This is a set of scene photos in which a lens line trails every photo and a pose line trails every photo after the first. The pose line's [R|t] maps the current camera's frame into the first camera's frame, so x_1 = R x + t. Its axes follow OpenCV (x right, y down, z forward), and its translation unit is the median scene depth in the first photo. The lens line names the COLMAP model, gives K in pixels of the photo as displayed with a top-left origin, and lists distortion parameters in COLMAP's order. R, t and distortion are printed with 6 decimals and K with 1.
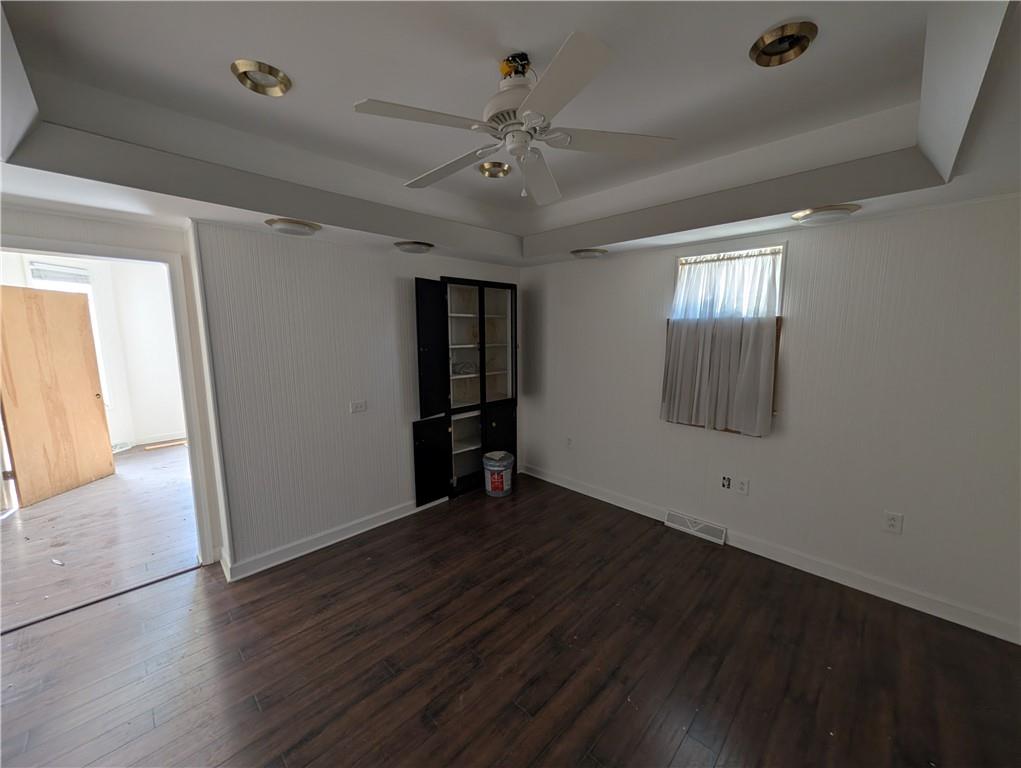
lens RADIAL K [[392.1, 0, 512.4], [0, 392.1, 383.0], [0, 0, 1]] dist [-0.000438, -0.000095]
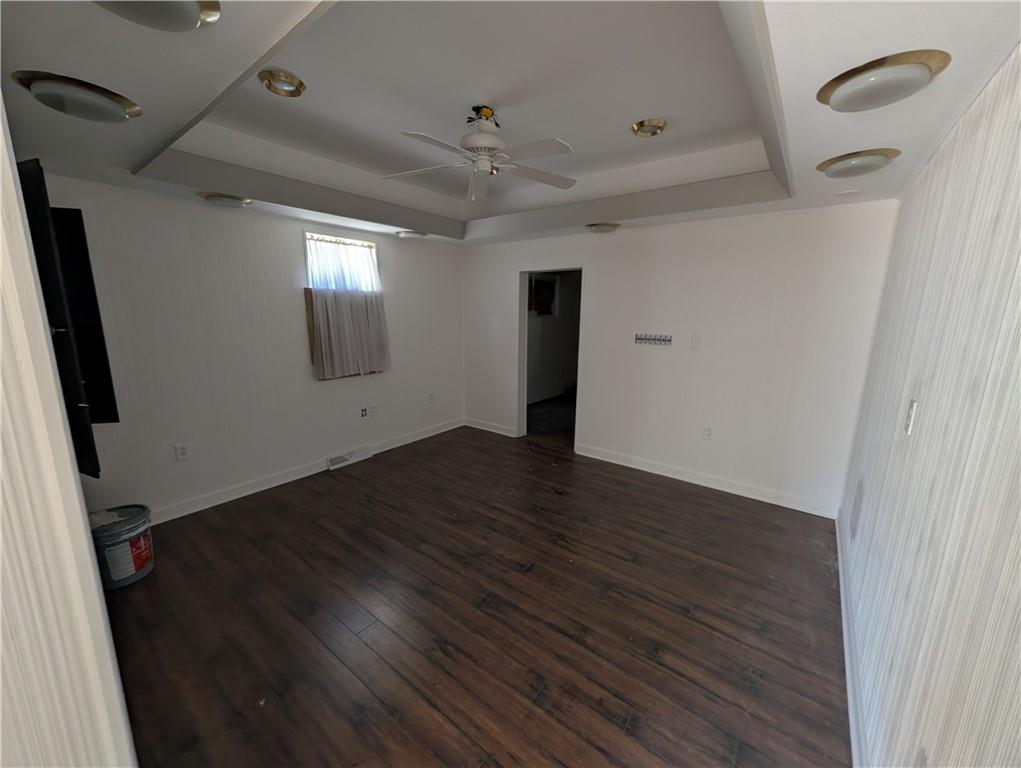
lens RADIAL K [[392.1, 0, 512.4], [0, 392.1, 383.0], [0, 0, 1]] dist [-0.000438, -0.000095]
pose [[-0.123307, -0.186690, 0.974650, -0.910919], [0.126588, 0.971162, 0.202037, -0.061910], [-0.984262, 0.148292, -0.096118, 0.669631]]
